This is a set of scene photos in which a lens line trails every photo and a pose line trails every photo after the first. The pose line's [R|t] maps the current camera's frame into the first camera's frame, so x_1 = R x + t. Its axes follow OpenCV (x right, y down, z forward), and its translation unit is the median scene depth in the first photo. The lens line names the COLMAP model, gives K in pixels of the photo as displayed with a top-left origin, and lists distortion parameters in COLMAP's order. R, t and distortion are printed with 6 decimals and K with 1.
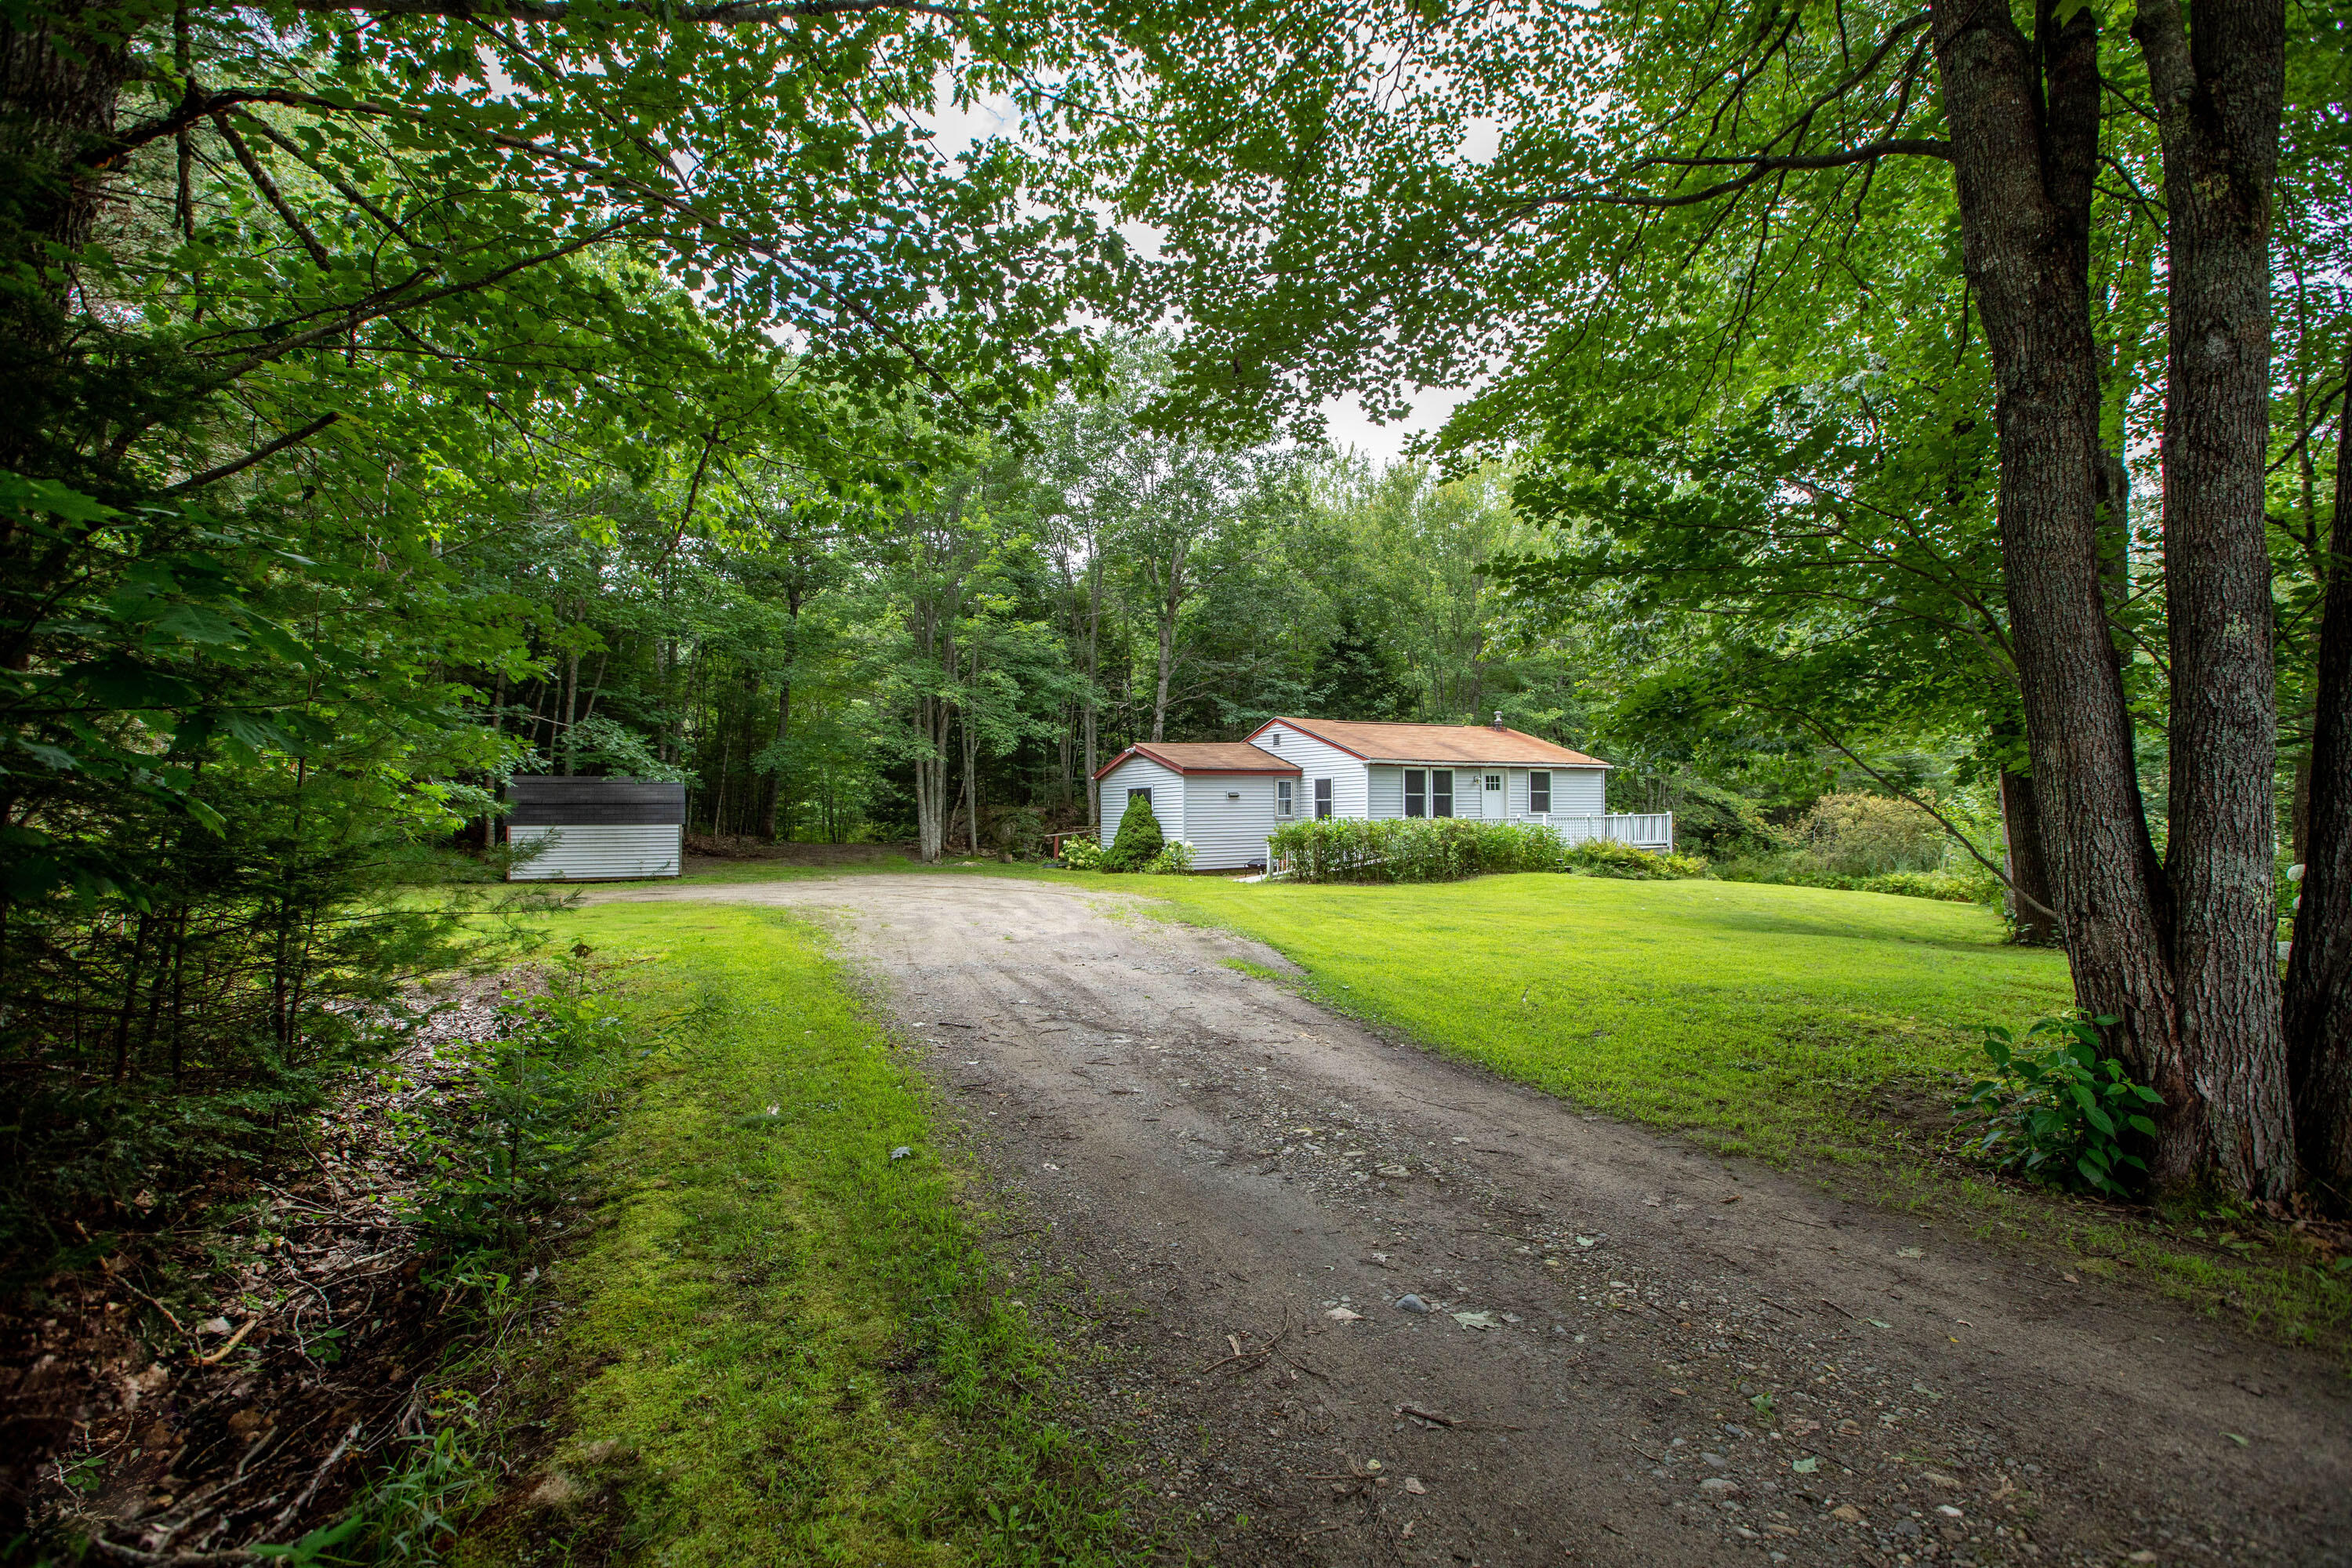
lens RADIAL K [[1089.8, 0, 1177.7], [0, 1089.8, 795.0], [0, 0, 1]] dist [-0.095404, 0.041338]
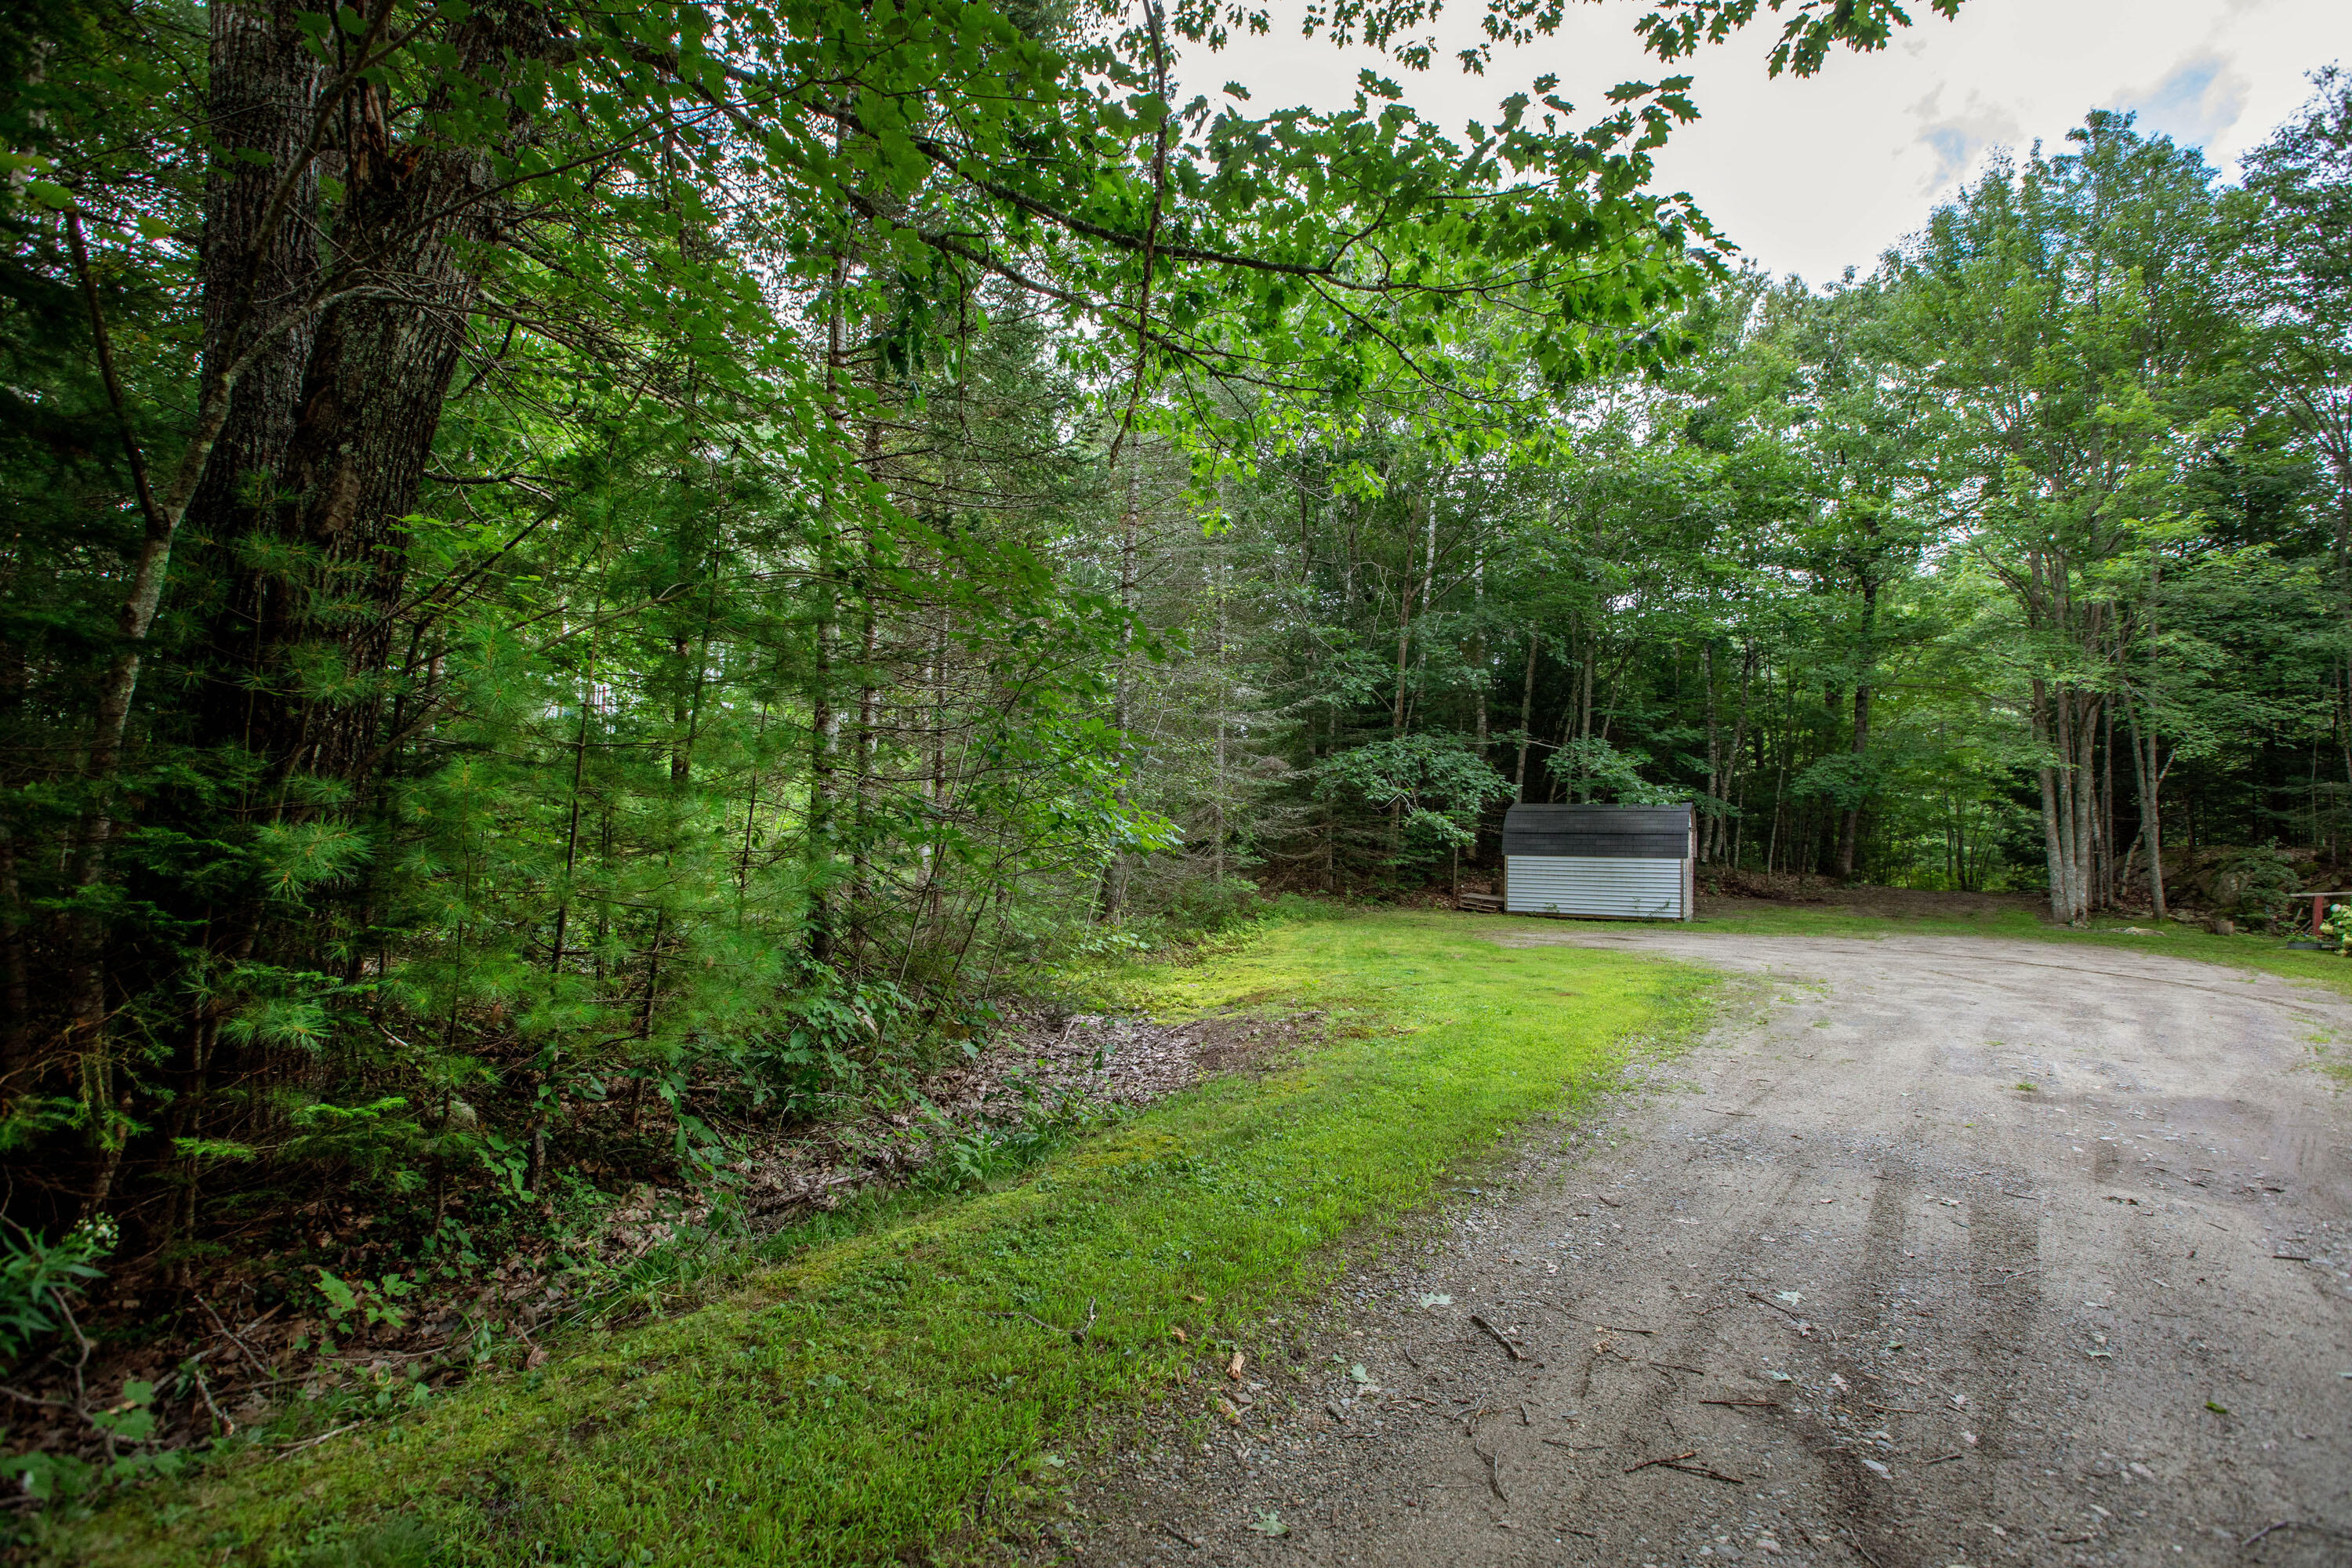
lens RADIAL K [[1082.0, 0, 1194.2], [0, 1082.0, 783.4], [0, 0, 1]] dist [-0.038787, 0.014105]
pose [[0.564492, -0.027644, -0.824975, 0.020922], [-0.008534, 0.999190, -0.039321, 0.004327], [0.825394, 0.029237, 0.563799, 0.181290]]
